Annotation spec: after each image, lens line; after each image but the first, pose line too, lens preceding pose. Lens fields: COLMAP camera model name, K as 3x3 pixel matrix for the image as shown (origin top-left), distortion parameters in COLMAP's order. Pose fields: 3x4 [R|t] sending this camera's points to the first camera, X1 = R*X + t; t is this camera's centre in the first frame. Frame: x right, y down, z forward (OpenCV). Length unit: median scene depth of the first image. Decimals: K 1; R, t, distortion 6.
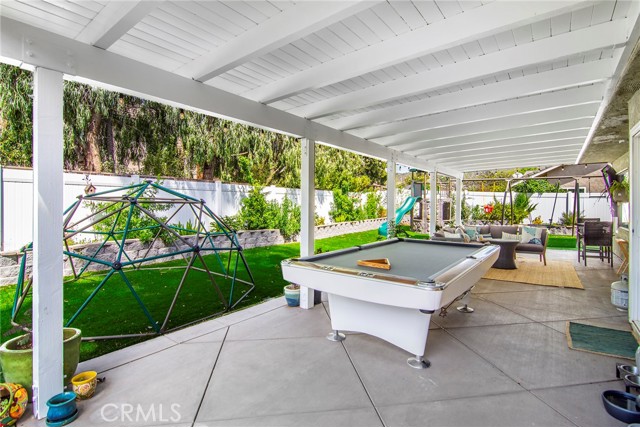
lens RADIAL K [[310.4, 0, 319.3], [0, 310.4, 203.7], [0, 0, 1]] dist [0.015694, -0.000046]
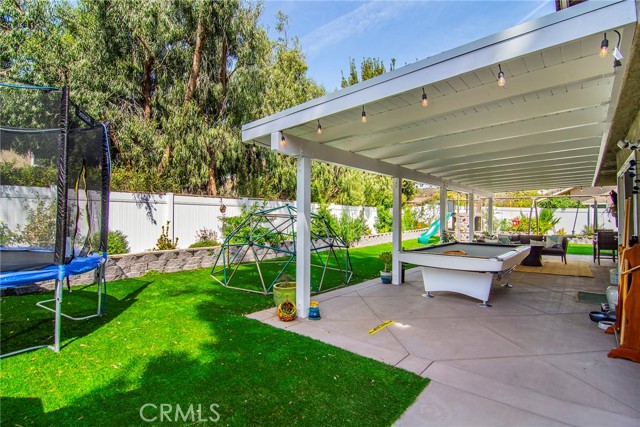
lens RADIAL K [[294.9, 0, 295.5], [0, 294.9, 214.2], [0, 0, 1]] dist [-0.000076, -0.000076]
pose [[0.991479, -0.002694, -0.130237, -0.158022], [0.001192, 0.999932, -0.011606, -0.001229], [0.130260, 0.011352, 0.991415, -0.246313]]
